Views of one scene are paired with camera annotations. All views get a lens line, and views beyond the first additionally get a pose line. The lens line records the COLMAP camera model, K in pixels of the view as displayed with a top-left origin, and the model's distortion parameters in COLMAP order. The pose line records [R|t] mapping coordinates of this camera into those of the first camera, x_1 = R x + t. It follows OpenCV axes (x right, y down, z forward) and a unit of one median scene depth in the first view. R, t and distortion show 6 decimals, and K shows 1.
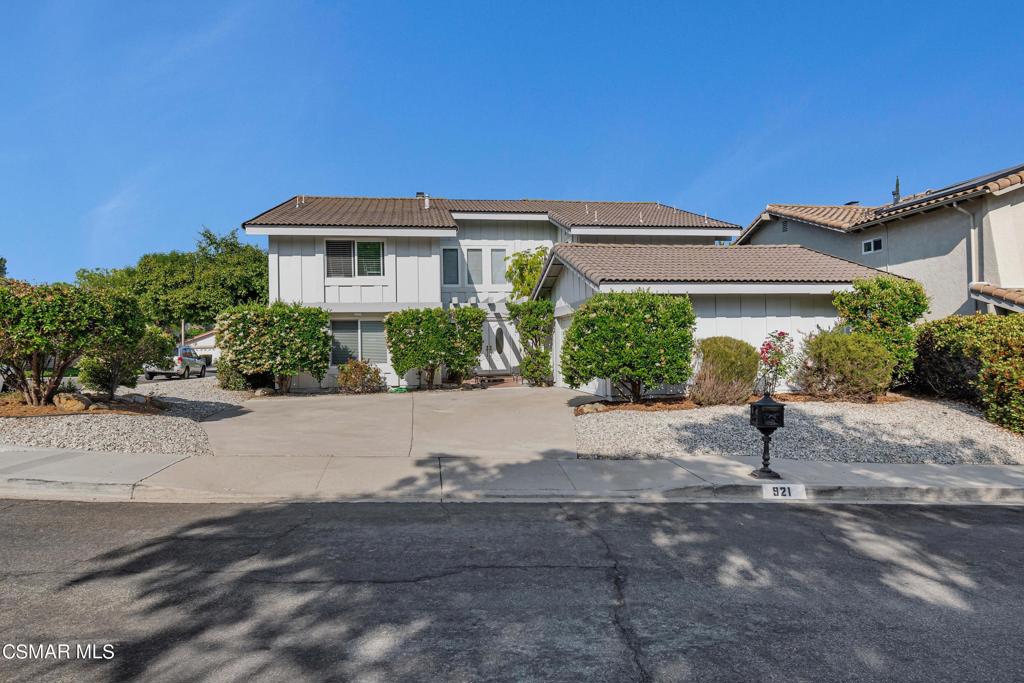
lens RADIAL K [[626.1, 0, 512.0], [0, 626.1, 341.5], [0, 0, 1]] dist [-0.005193, -0.001817]
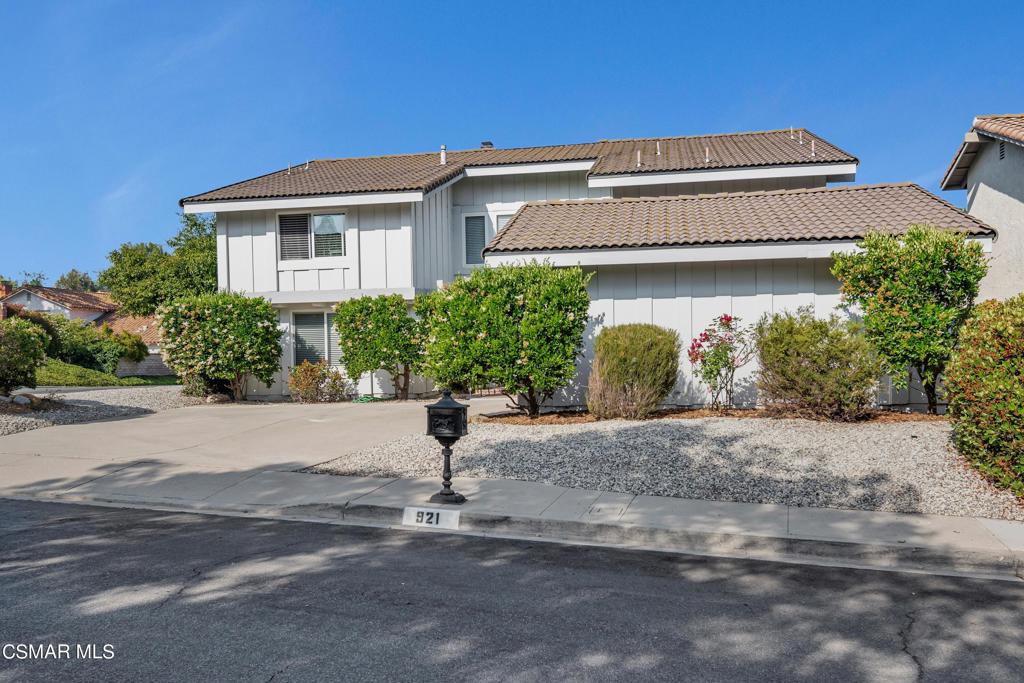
lens RADIAL K [[867.9, 0, 511.4], [0, 867.9, 399.5], [0, 0, 1]] dist [0.001278, 0.001267]
pose [[0.945821, 0.015043, -0.324341, 0.383464], [0.004750, 0.998178, 0.060148, 0.013285], [0.324654, -0.058430, 0.944026, 0.013113]]
